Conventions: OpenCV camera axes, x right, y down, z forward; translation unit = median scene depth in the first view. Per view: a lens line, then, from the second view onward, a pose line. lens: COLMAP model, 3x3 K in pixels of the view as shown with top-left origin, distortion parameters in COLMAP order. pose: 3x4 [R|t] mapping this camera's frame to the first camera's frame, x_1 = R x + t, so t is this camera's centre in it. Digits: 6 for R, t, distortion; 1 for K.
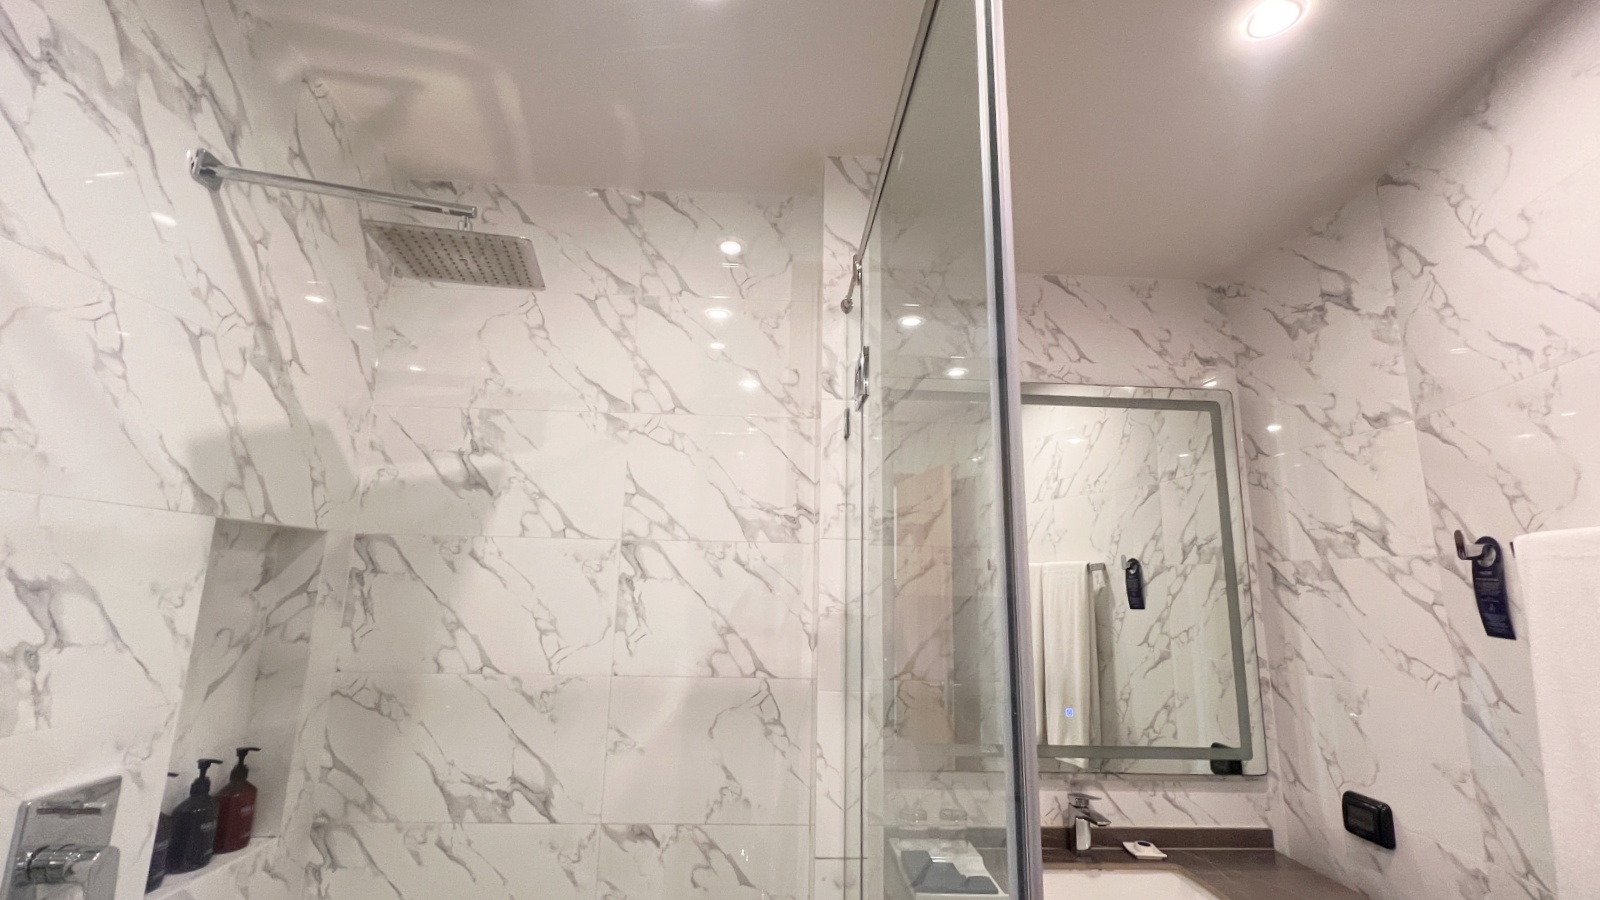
lens RADIAL K [[687.0, 0, 797.3], [0, 687.0, 426.3], [0, 0, 1]] dist [-0.002453, 0.000938]
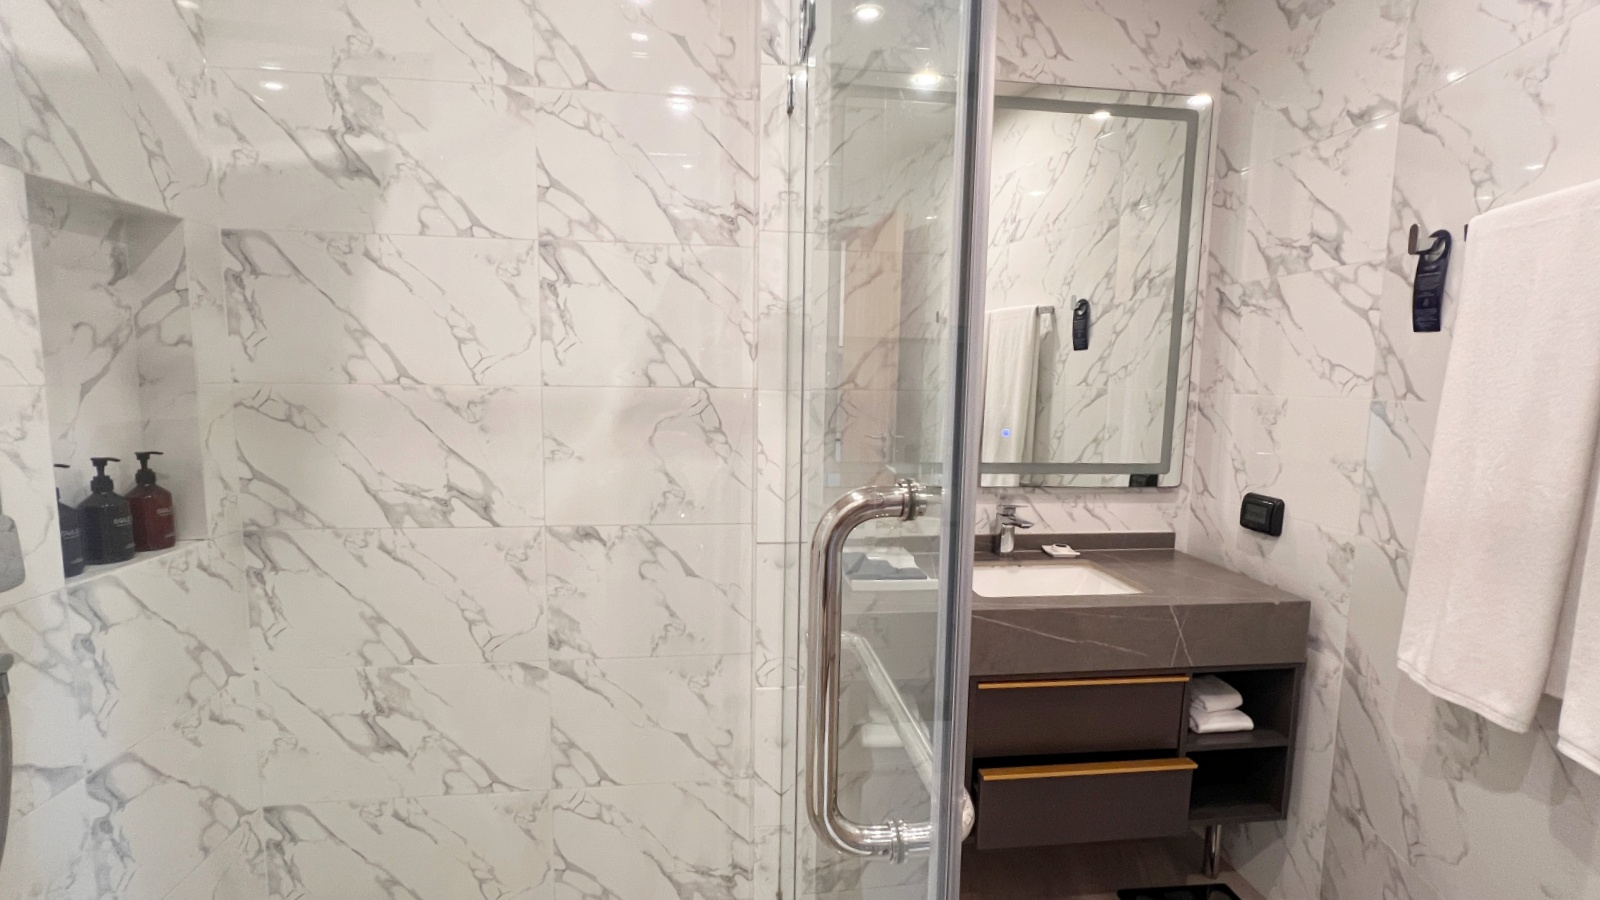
lens RADIAL K [[704.9, 0, 800.0], [0, 704.9, 450.0], [0, 0, 1]] dist [-0.001180, 0.000419]
pose [[0.996927, -0.014615, 0.076964, 0.009150], [-0.009591, 0.952281, 0.305070, 0.143460], [-0.077750, -0.304871, 0.949215, 0.018216]]
